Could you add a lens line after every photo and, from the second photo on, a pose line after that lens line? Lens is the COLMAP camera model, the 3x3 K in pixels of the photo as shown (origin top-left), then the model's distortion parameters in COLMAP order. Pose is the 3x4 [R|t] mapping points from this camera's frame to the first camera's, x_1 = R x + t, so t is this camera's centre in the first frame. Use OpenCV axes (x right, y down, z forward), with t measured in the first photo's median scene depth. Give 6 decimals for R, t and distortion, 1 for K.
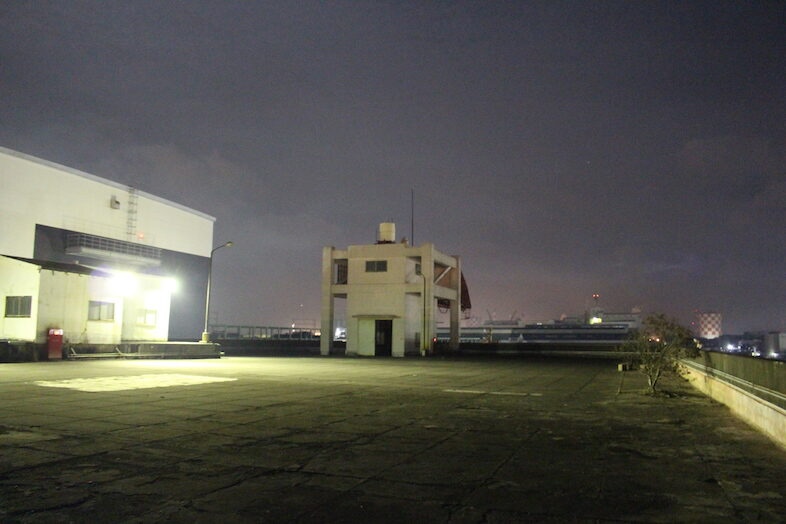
lens RADIAL K [[643.2, 0, 373.2], [0, 643.2, 280.8], [0, 0, 1]] dist [-0.068834, 0.003660]
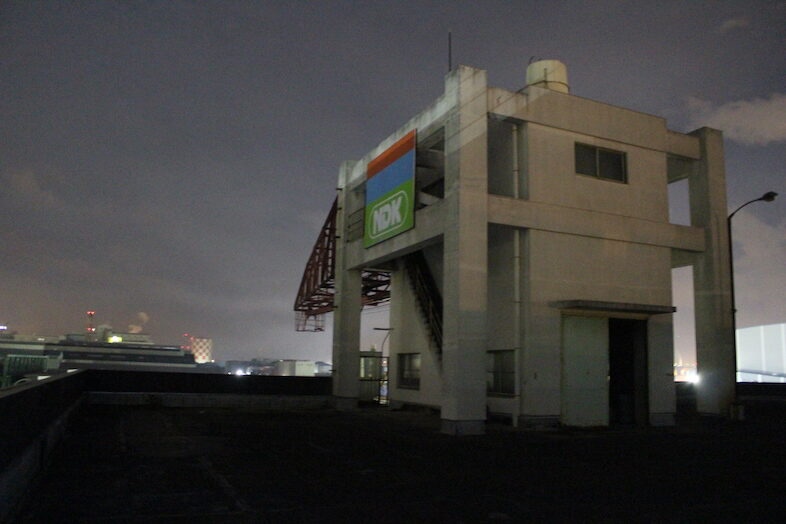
lens RADIAL K [[643.2, 0, 373.2], [0, 643.2, 280.8], [0, 0, 1]] dist [-0.068834, 0.003660]
pose [[0.694450, 0.113263, 0.710571, -0.043198], [-0.090108, 0.993448, -0.070289, 0.010335], [-0.713877, -0.015216, 0.700106, 0.114864]]
